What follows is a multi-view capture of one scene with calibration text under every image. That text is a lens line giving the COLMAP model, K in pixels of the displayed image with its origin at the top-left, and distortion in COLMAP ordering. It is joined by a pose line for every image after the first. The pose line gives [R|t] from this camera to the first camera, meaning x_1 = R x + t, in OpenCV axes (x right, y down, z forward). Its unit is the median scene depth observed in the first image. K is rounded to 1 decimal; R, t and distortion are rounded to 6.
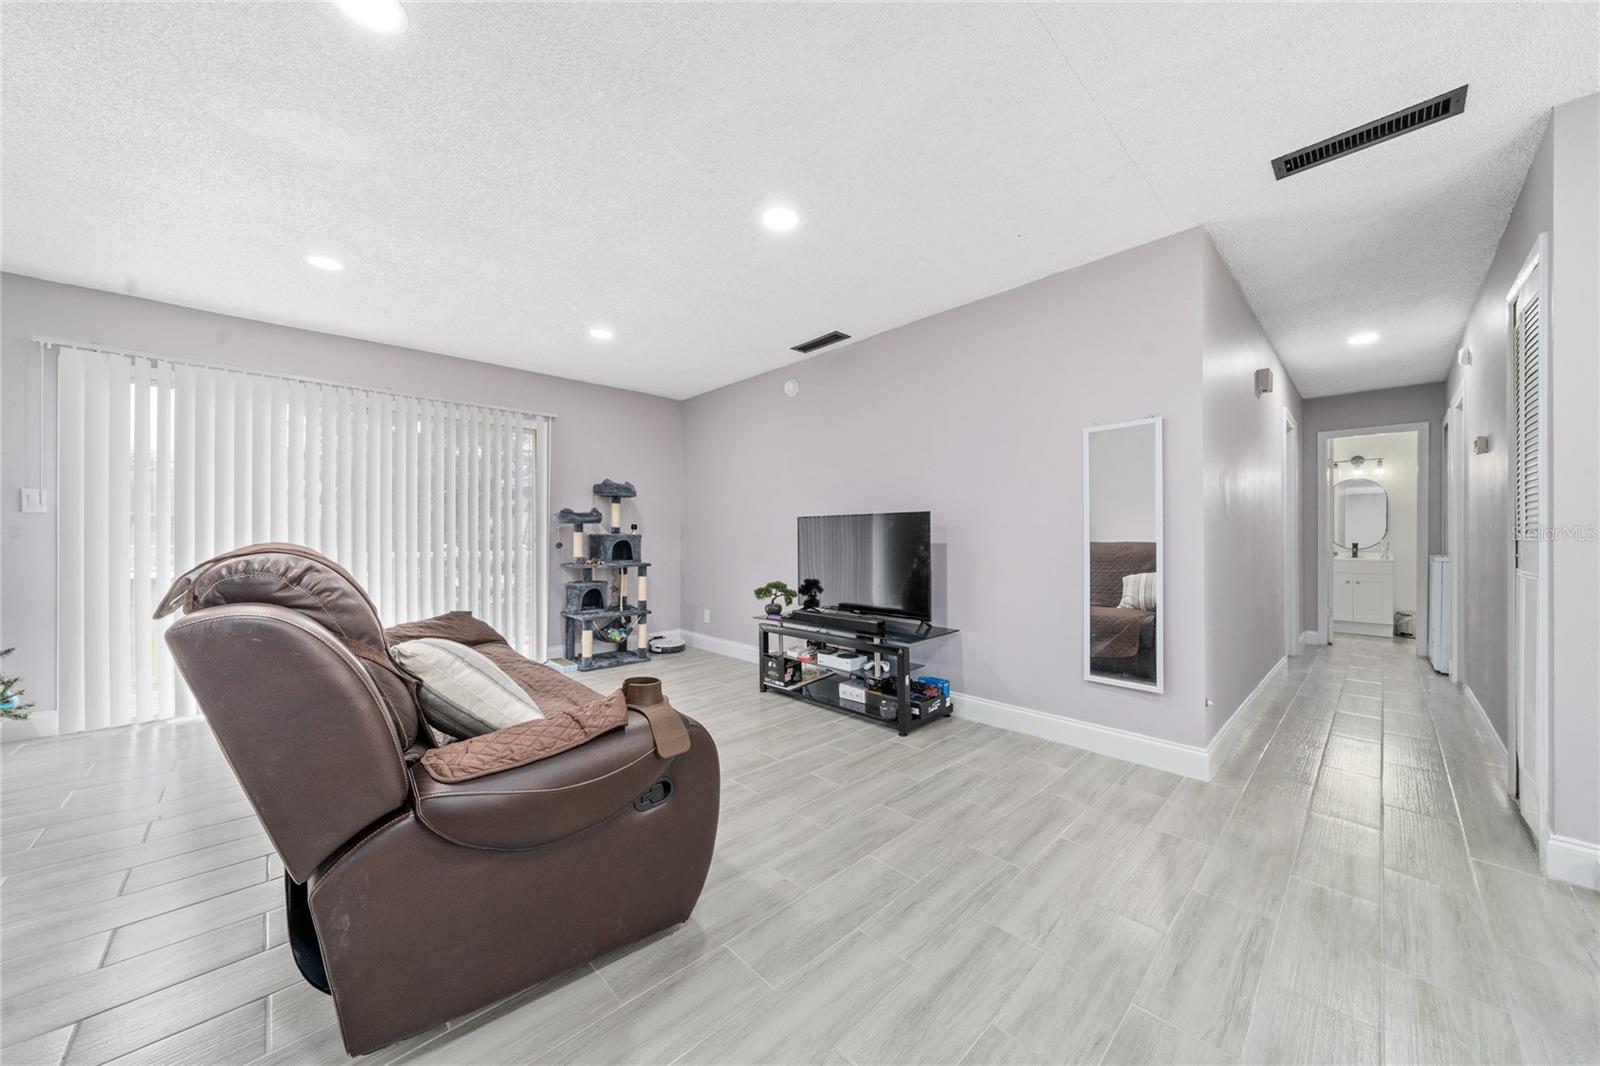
lens RADIAL K [[560.9, 0, 793.2], [0, 560.9, 531.4], [0, 0, 1]] dist [0.001661, 0.000066]
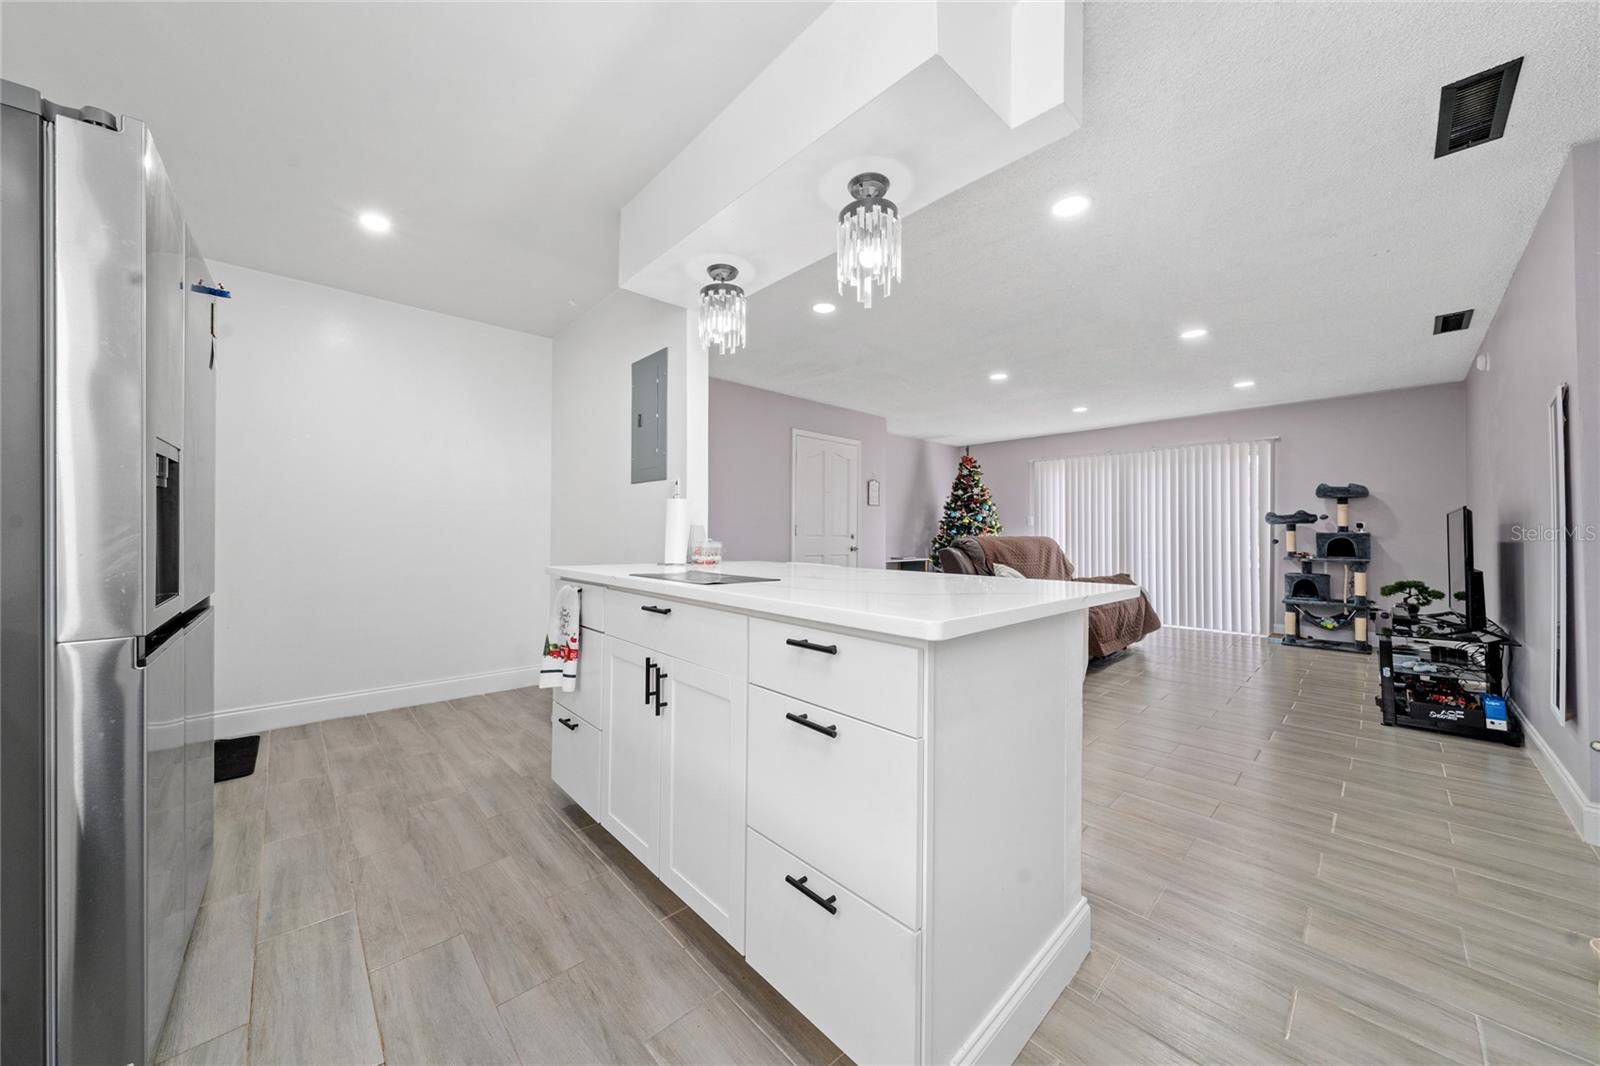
lens RADIAL K [[542.4, 0, 794.3], [0, 542.4, 535.0], [0, 0, 1]] dist [-0.000486, -0.000087]
pose [[-0.014001, -0.001682, -0.999901, 0.795969], [0.003254, 0.999993, -0.001728, 0.008303], [0.999897, -0.003278, -0.013996, -0.046271]]
